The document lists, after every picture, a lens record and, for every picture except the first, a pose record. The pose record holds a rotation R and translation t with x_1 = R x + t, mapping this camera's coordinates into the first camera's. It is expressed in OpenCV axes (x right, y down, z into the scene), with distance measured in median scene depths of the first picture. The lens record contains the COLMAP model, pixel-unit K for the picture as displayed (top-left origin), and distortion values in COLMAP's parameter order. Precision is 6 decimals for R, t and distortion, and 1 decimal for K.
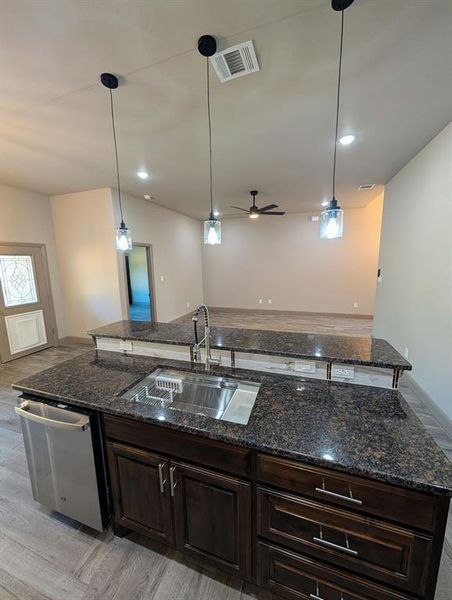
lens RADIAL K [[228.9, 0, 224.9], [0, 228.9, 298.6], [0, 0, 1]] dist [-0.006937, 0.000132]
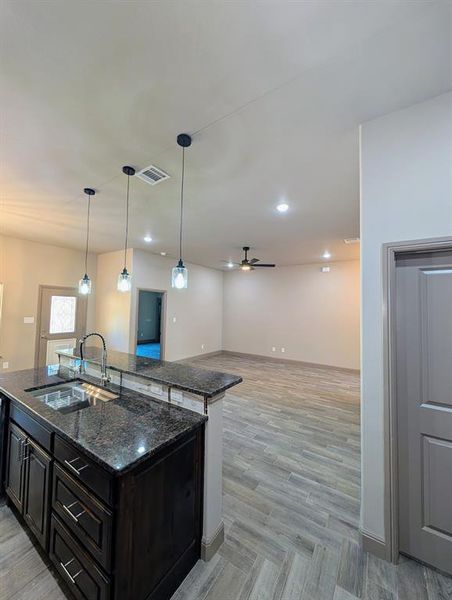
lens RADIAL K [[228.9, 0, 224.3], [0, 228.9, 297.7], [0, 0, 1]] dist [-0.006937, 0.000132]
pose [[0.967904, 0.028598, -0.249686, 0.354847], [-0.079363, 0.977448, -0.195697, 0.010428], [0.238459, 0.209232, 0.948346, -0.065121]]
